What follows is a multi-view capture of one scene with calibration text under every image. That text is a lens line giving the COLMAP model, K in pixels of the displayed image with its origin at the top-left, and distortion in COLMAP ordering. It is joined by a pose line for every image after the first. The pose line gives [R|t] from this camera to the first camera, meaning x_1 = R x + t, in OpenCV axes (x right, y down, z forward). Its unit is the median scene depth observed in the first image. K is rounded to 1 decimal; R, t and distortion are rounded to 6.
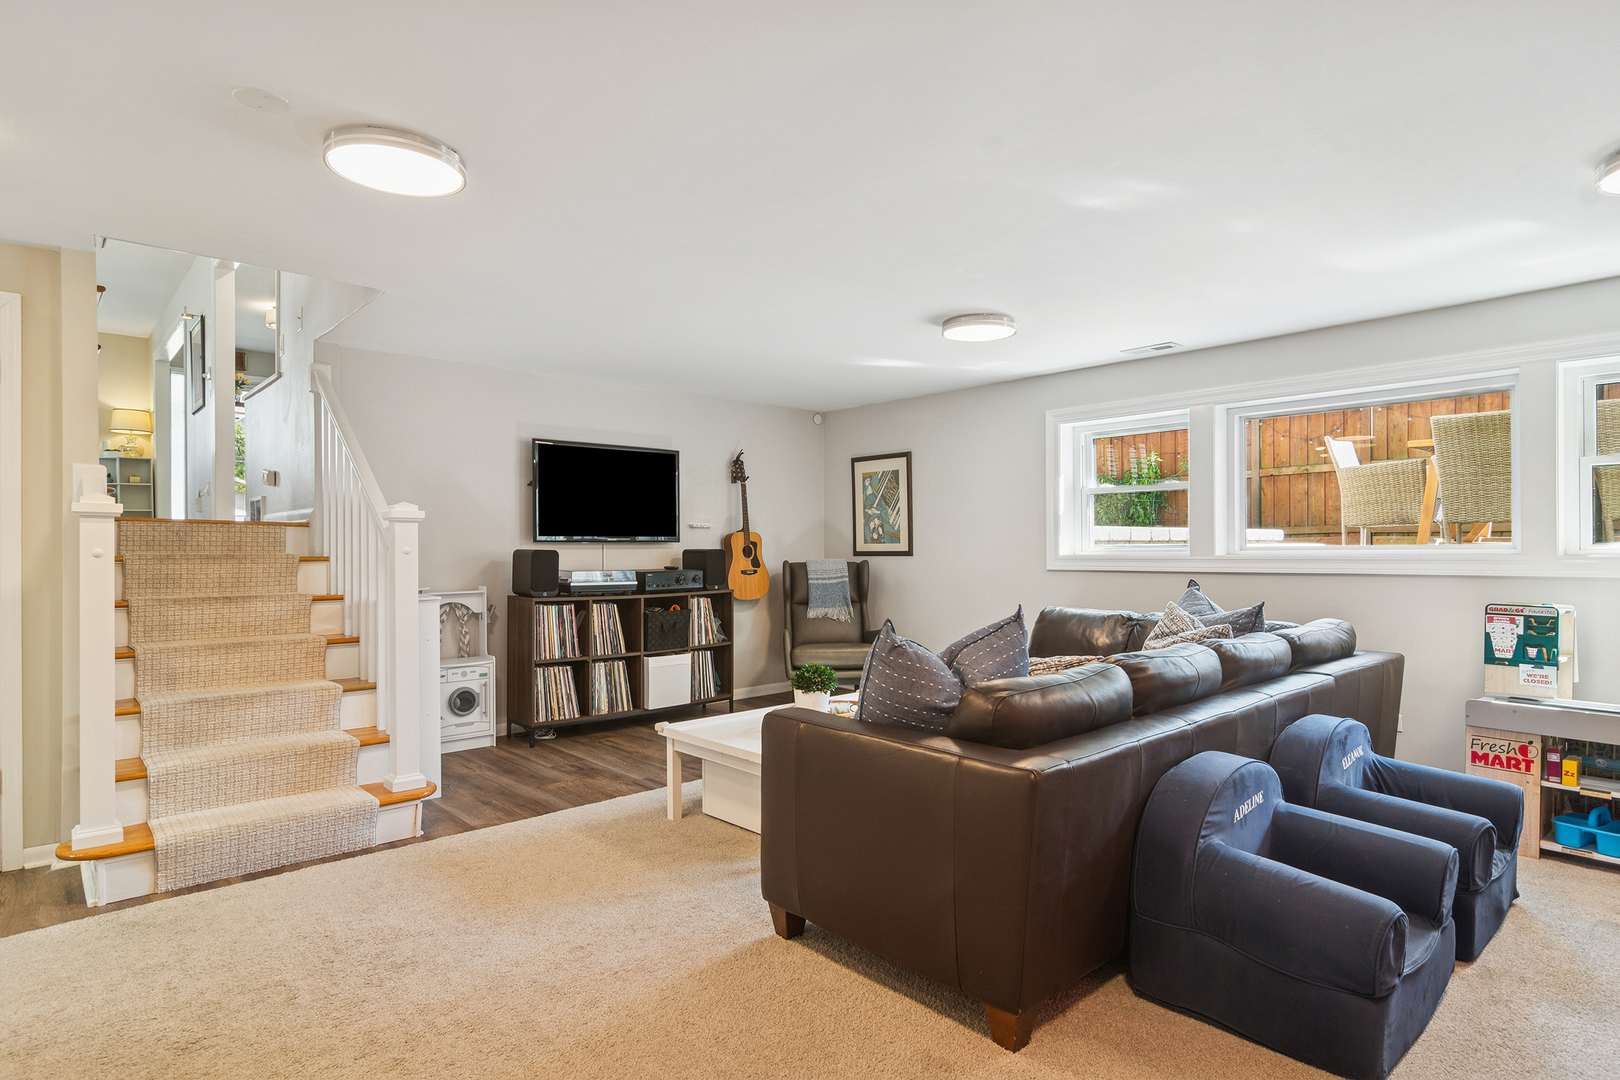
lens RADIAL K [[864.7, 0, 810.8], [0, 864.7, 544.9], [0, 0, 1]] dist [0.001221, 0.001793]
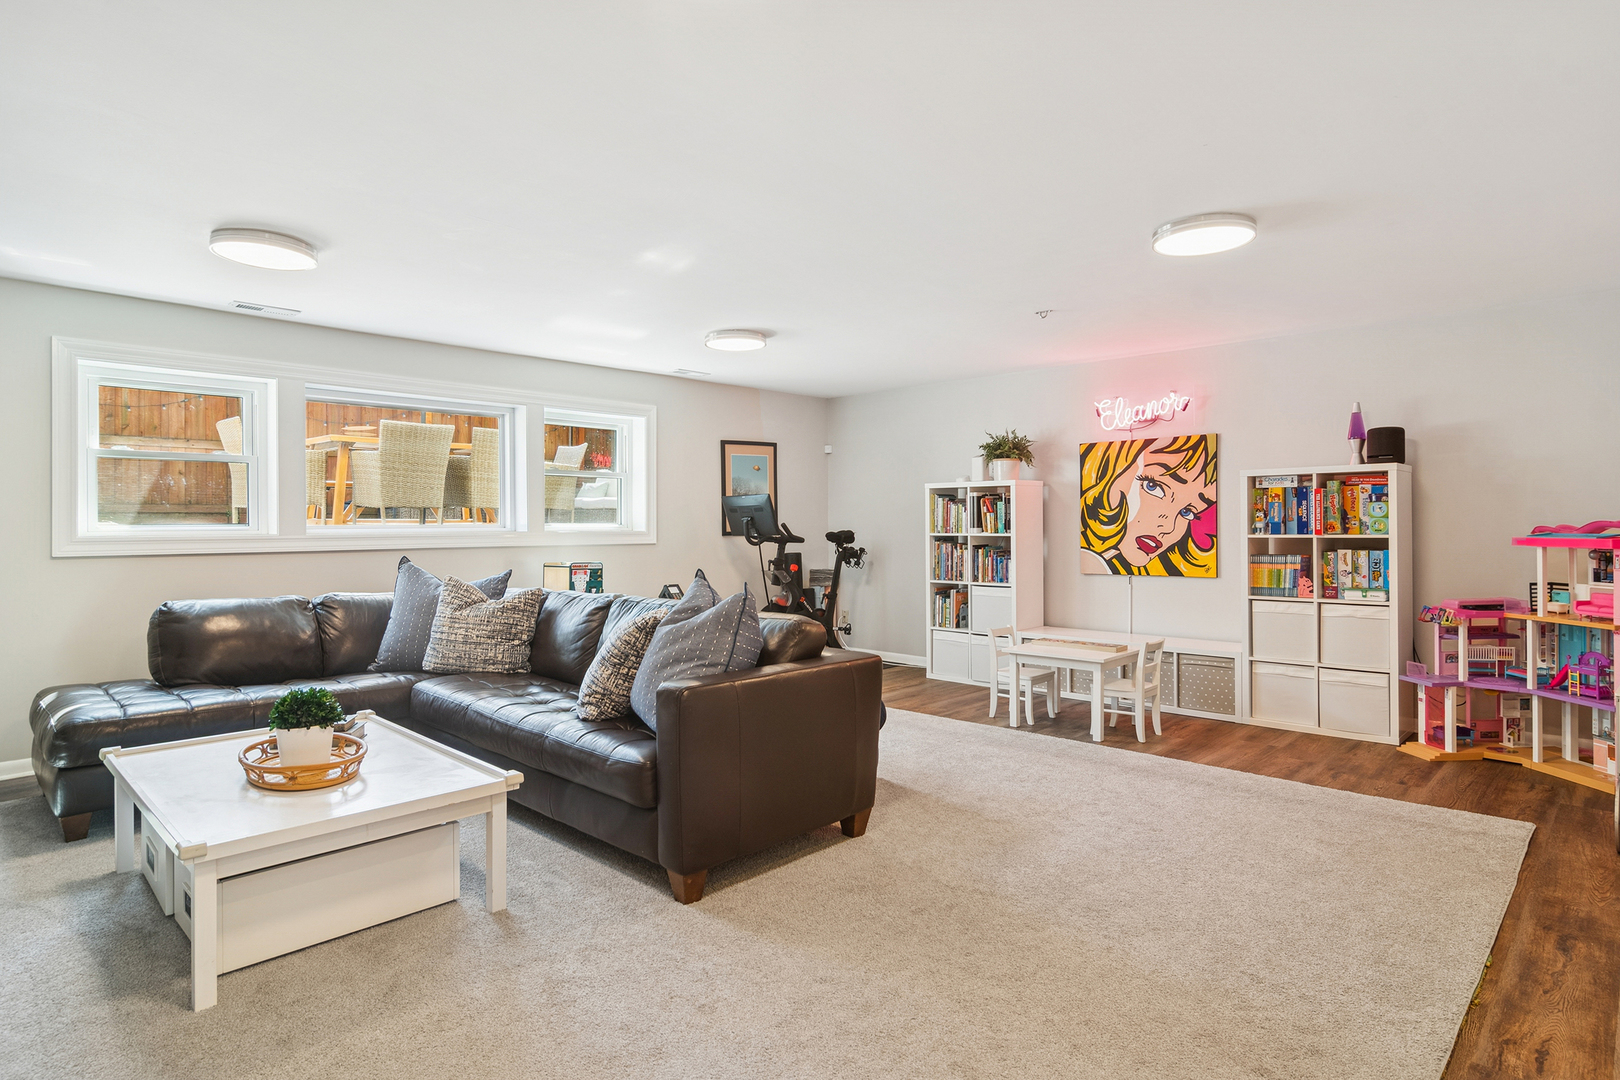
lens RADIAL K [[868.5, 0, 812.1], [0, 868.5, 531.9], [0, 0, 1]] dist [0.001257, -0.000538]
pose [[-0.061445, 0.000524, 0.998110, -0.788815], [-0.000543, 1.000000, -0.000559, 0.014326], [-0.998110, -0.000576, -0.061445, 0.689415]]
